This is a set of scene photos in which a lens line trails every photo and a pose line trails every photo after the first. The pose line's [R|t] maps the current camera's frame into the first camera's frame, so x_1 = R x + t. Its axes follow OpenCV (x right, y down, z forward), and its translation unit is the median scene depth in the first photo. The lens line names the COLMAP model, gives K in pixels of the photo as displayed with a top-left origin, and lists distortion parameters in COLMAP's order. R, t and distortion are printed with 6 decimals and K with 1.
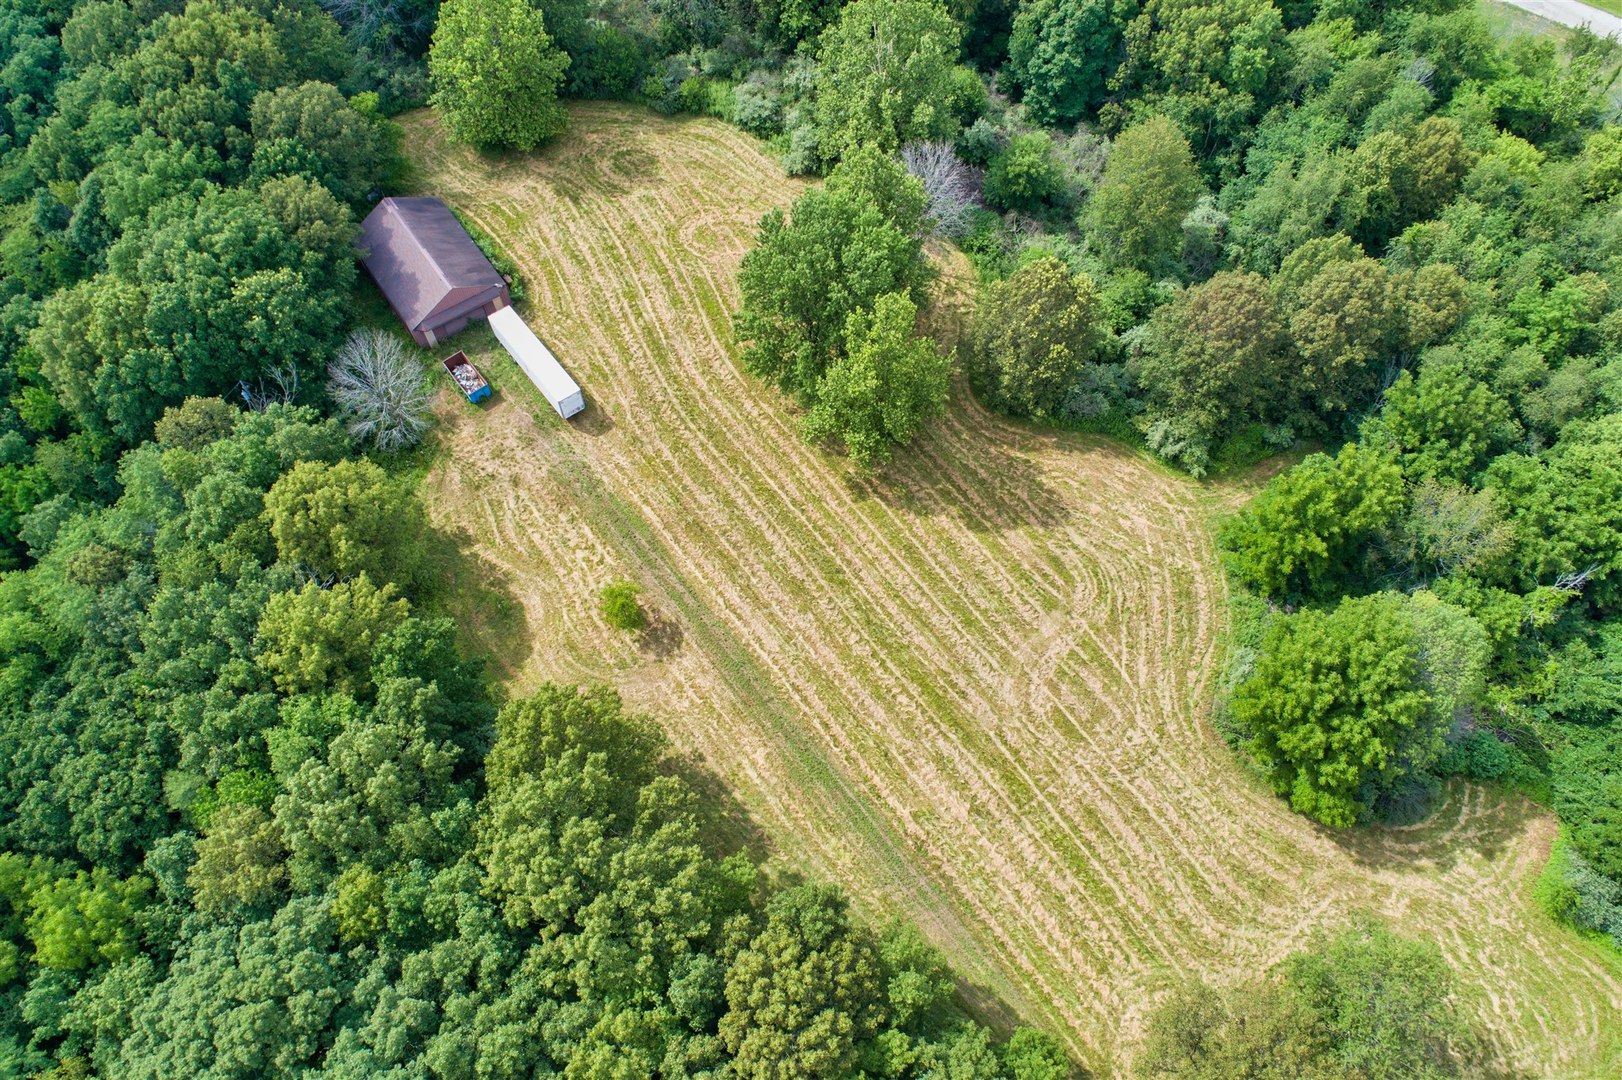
lens RADIAL K [[1079.9, 0, 806.4], [0, 1079.9, 539.3], [0, 0, 1]] dist [-0.011210, 0.007840]
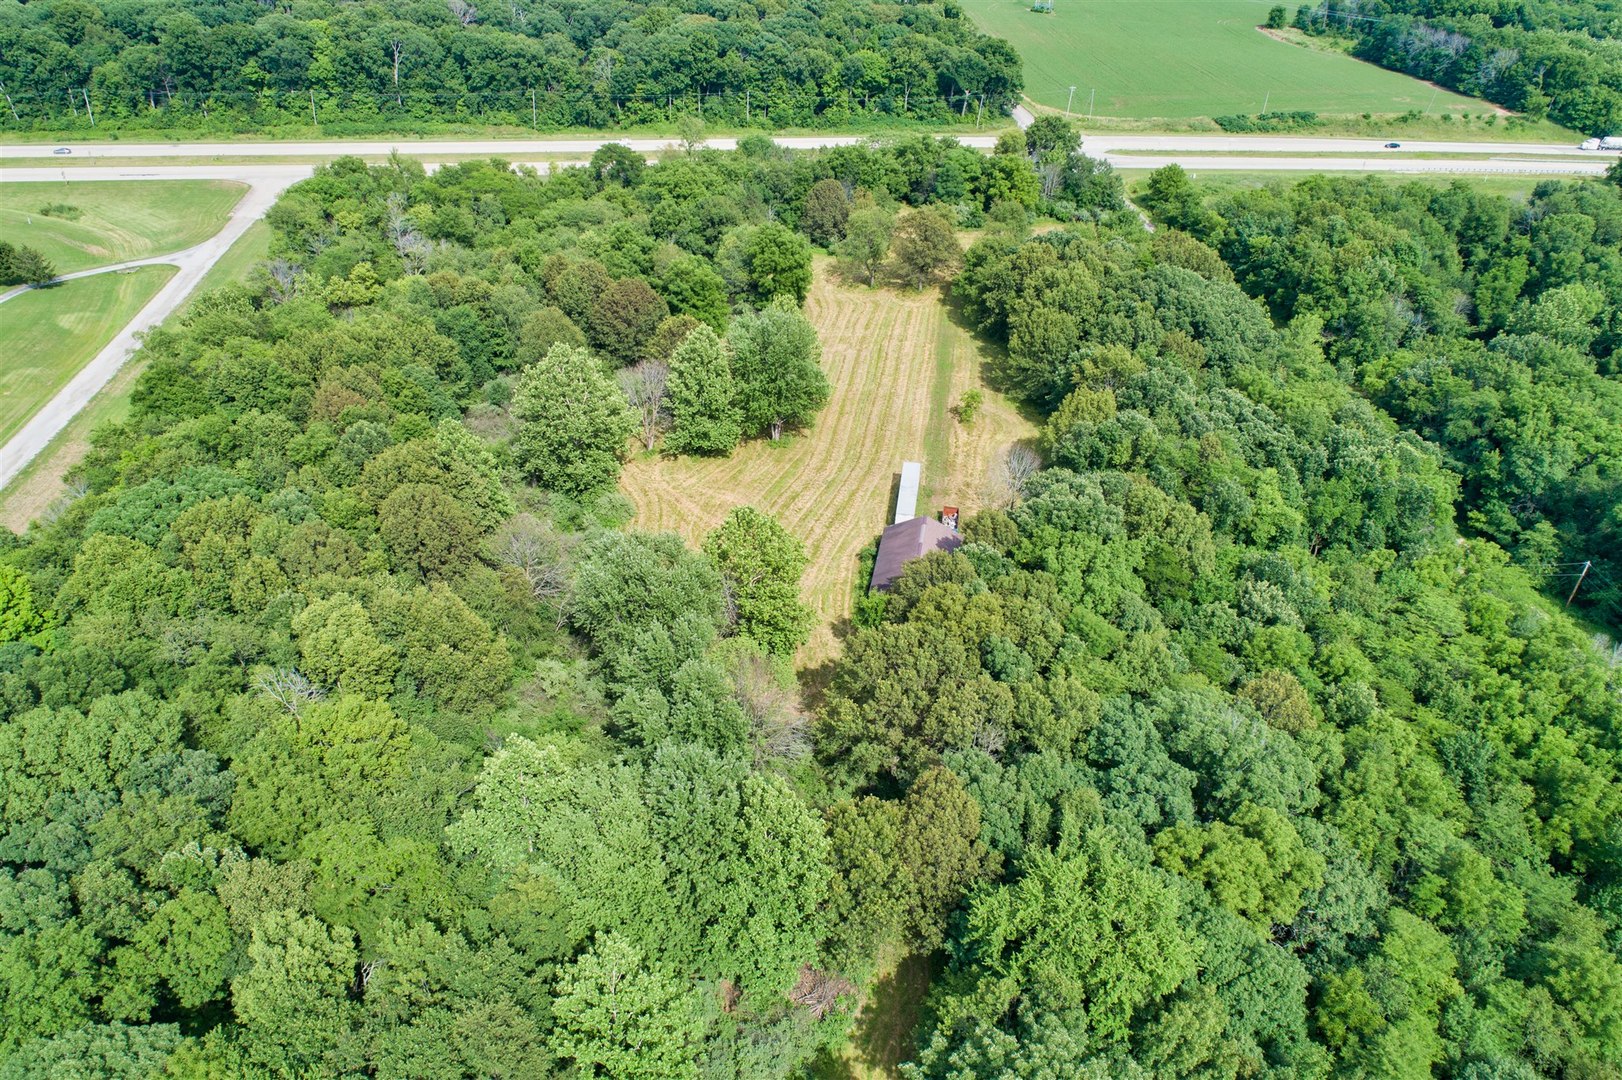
lens RADIAL K [[1115.4, 0, 806.4], [0, 1115.4, 539.4], [0, 0, 1]] dist [-0.006004, 0.002781]
pose [[-0.696043, -0.412230, 0.587869, -1.132338], [0.612447, 0.086458, 0.785770, -1.516376], [-0.374743, 0.906968, 0.192290, 0.883758]]
